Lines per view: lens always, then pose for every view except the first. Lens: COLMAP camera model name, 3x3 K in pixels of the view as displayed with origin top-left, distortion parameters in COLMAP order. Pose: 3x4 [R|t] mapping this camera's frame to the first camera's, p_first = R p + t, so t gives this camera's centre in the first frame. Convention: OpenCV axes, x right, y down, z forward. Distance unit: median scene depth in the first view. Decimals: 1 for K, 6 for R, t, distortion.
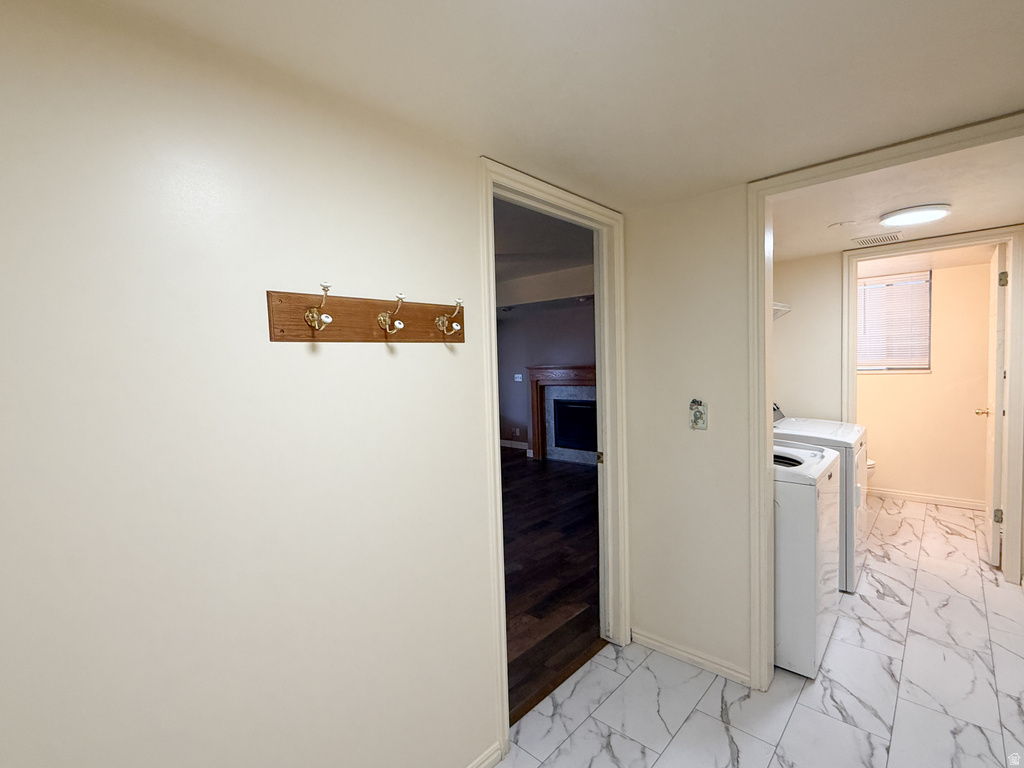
lens RADIAL K [[479.8, 0, 511.9], [0, 479.8, 385.2], [0, 0, 1]] dist [-0.003864, 0.001326]
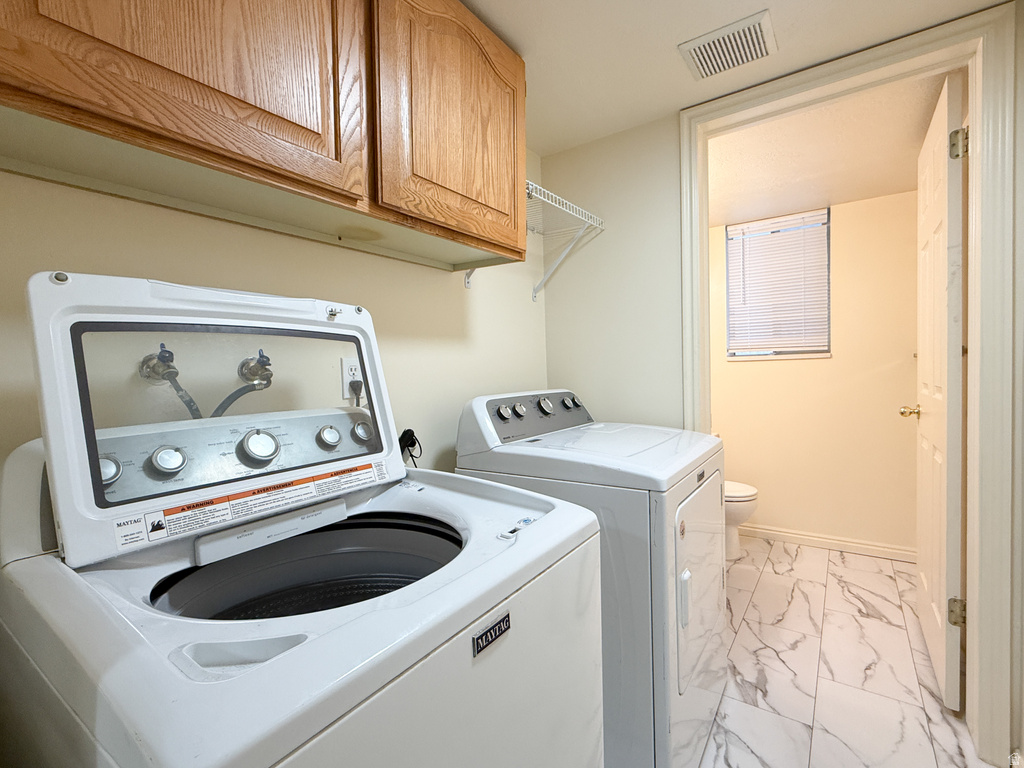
lens RADIAL K [[479.8, 0, 513.1], [0, 479.8, 384.6], [0, 0, 1]] dist [-0.003864, 0.001326]
pose [[0.991054, 0.005048, 0.133366, 0.421972], [-0.001440, 0.999631, -0.027134, 0.040772], [-0.133454, 0.026699, 0.990695, 0.485085]]
